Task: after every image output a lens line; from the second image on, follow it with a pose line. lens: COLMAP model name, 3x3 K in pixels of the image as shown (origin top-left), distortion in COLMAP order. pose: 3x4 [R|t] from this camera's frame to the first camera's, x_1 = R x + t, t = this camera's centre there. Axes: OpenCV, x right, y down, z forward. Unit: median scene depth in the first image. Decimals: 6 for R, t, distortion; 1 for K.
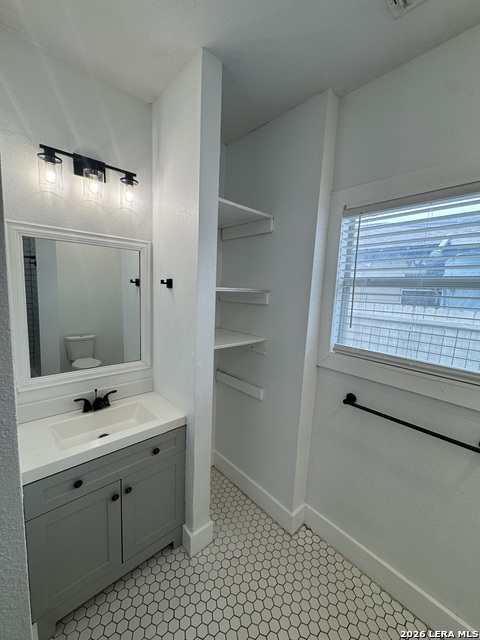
lens RADIAL K [[256.3, 0, 240.9], [0, 256.3, 320.6], [0, 0, 1]] dist [-0.003290, 0.000282]
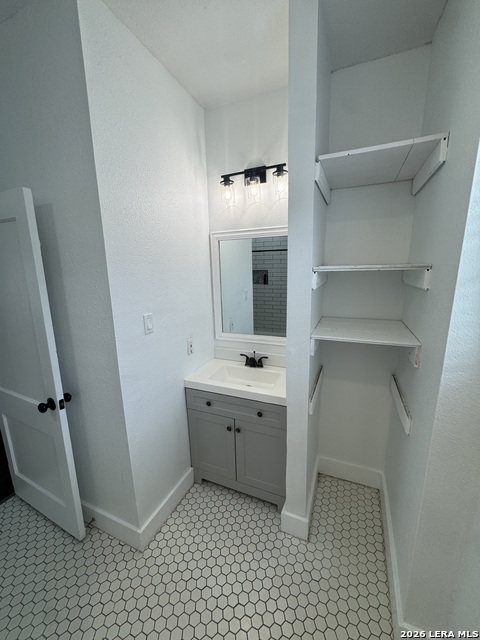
lens RADIAL K [[256.3, 0, 240.9], [0, 256.3, 320.6], [0, 0, 1]] dist [-0.003290, 0.000282]
pose [[0.409775, 0.136018, -0.901989, 0.582655], [-0.075013, 0.990496, 0.115286, -0.031639], [0.909097, 0.020419, 0.416084, 0.411097]]
